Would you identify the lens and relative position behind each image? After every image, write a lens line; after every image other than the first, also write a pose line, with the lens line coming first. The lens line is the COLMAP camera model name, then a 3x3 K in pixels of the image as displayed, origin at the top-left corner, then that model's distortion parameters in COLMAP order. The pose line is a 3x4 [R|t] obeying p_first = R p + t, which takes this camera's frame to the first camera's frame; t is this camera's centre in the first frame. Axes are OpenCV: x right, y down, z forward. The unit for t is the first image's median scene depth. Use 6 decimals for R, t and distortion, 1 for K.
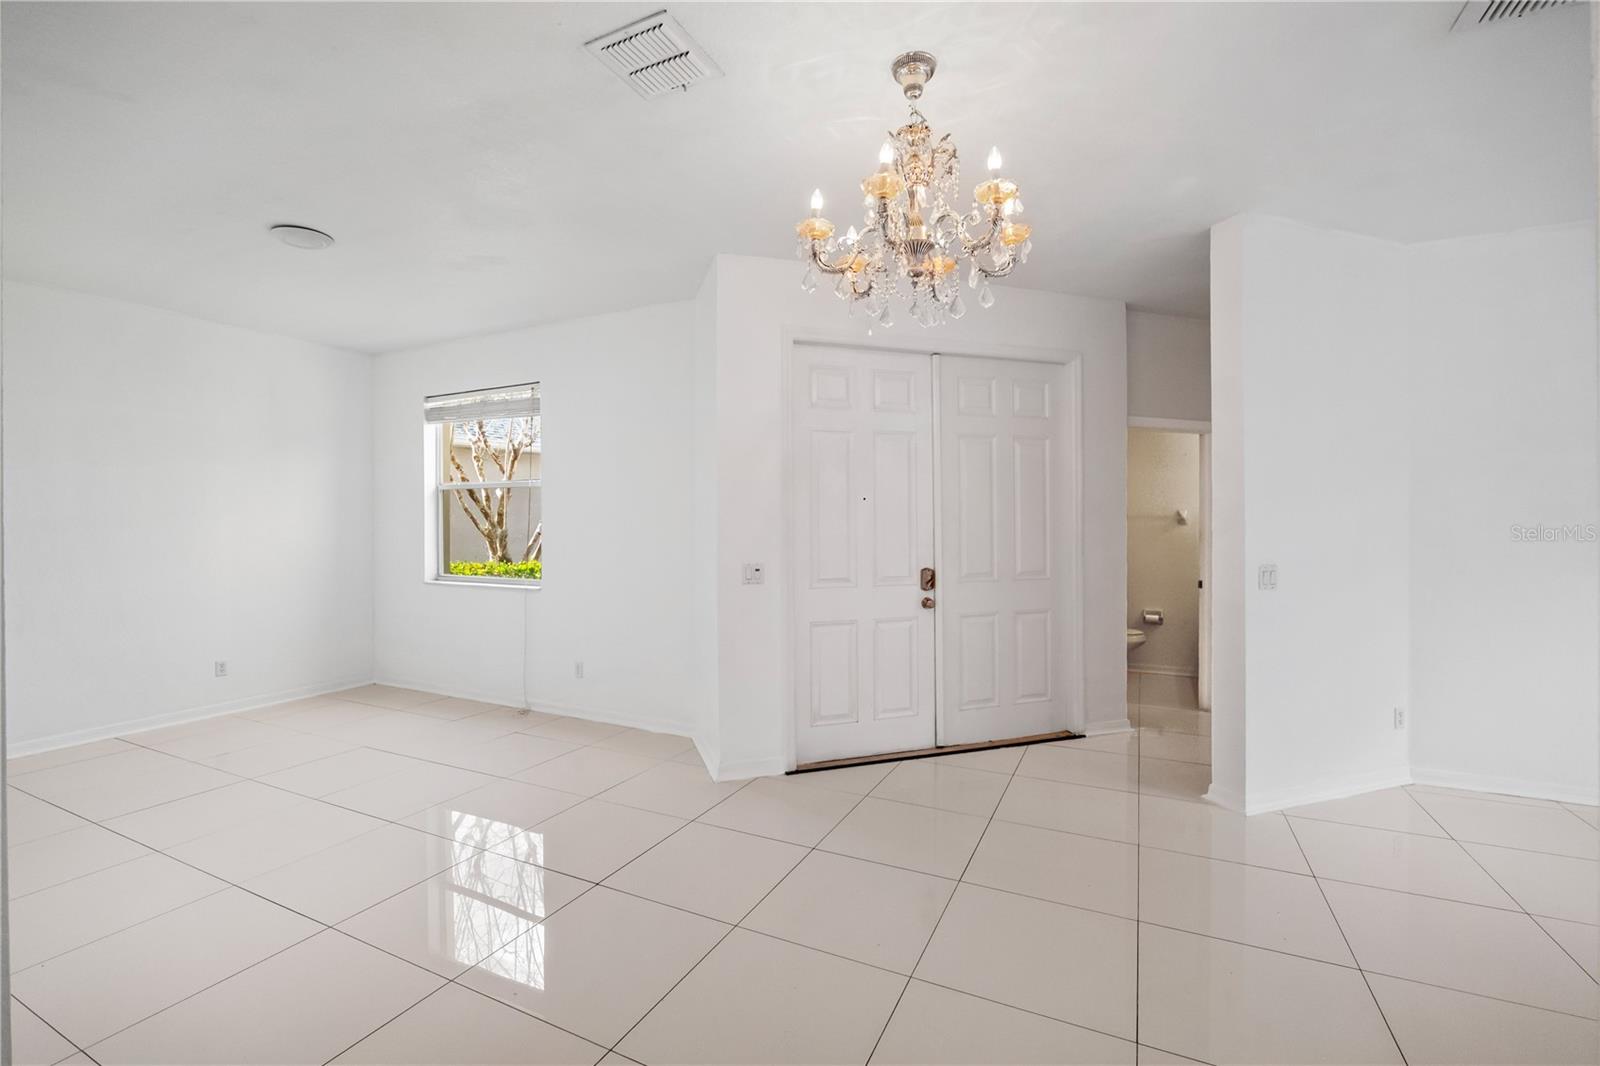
lens RADIAL K [[668.1, 0, 801.6], [0, 668.1, 519.8], [0, 0, 1]] dist [0.000840, 0.000010]
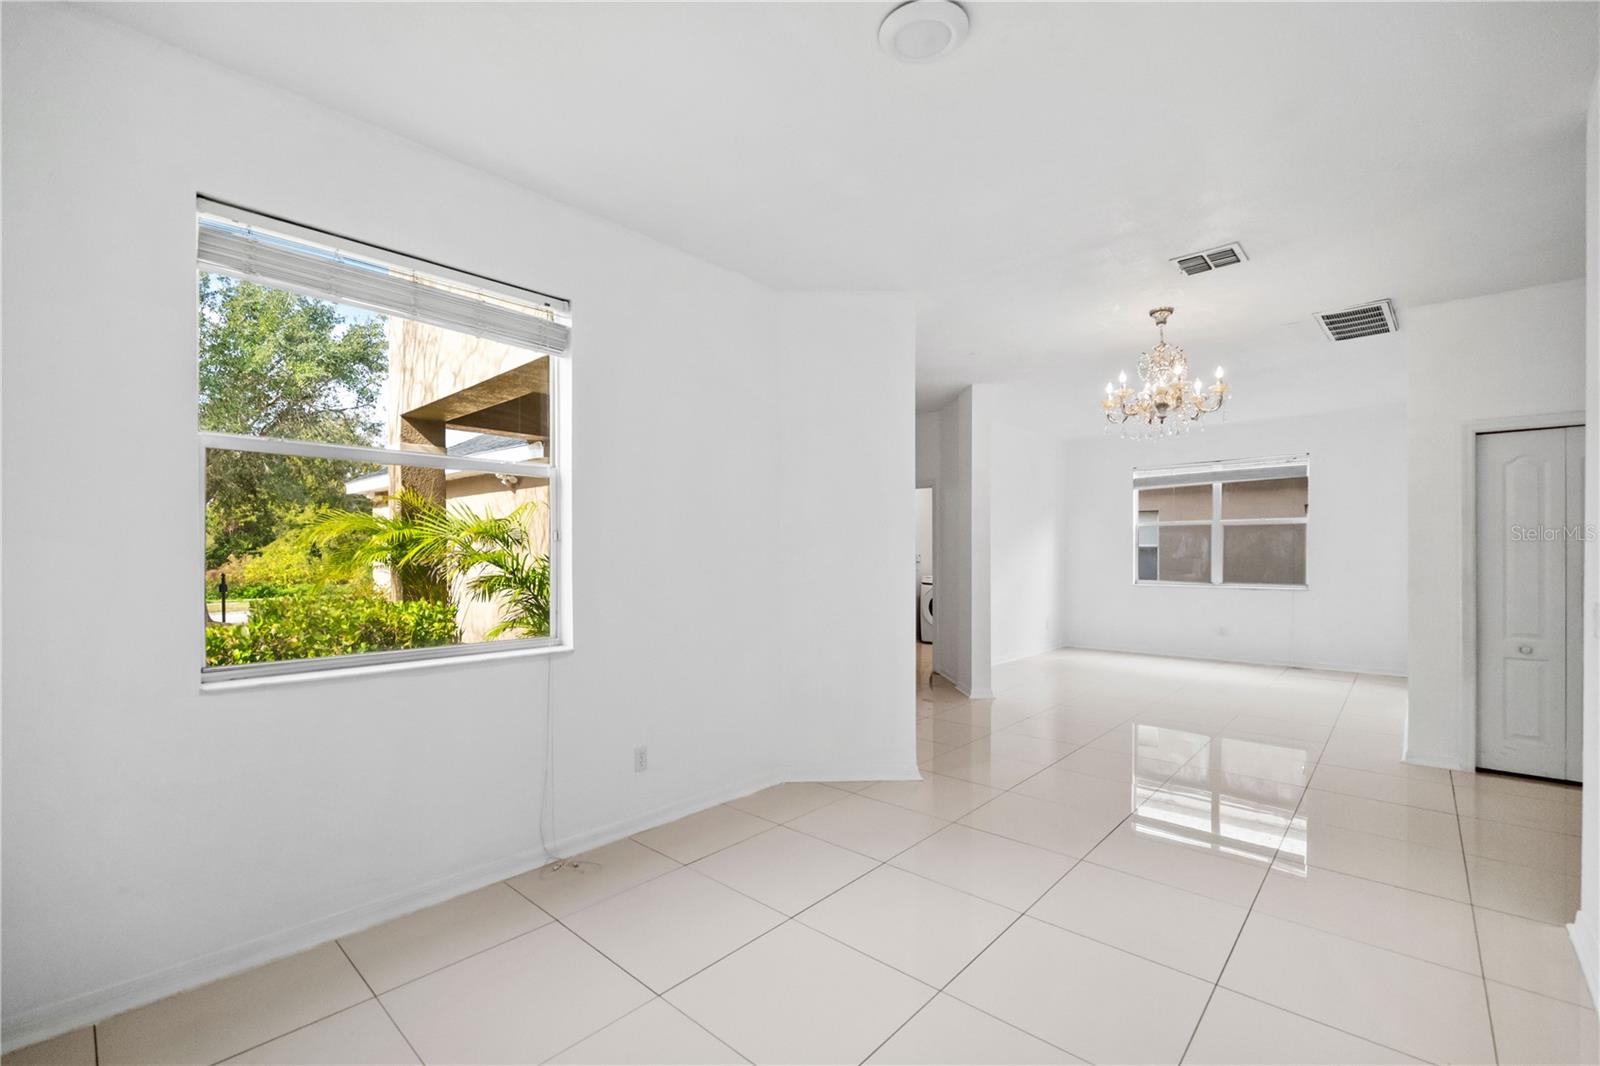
lens RADIAL K [[686.9, 0, 803.2], [0, 686.9, 545.8], [0, 0, 1]] dist [-0.005795, -0.000358]
pose [[0.284794, 0.010852, 0.958527, -1.144116], [-0.002538, 0.999941, -0.010567, 0.021733], [-0.958585, 0.000577, 0.284805, 0.781711]]
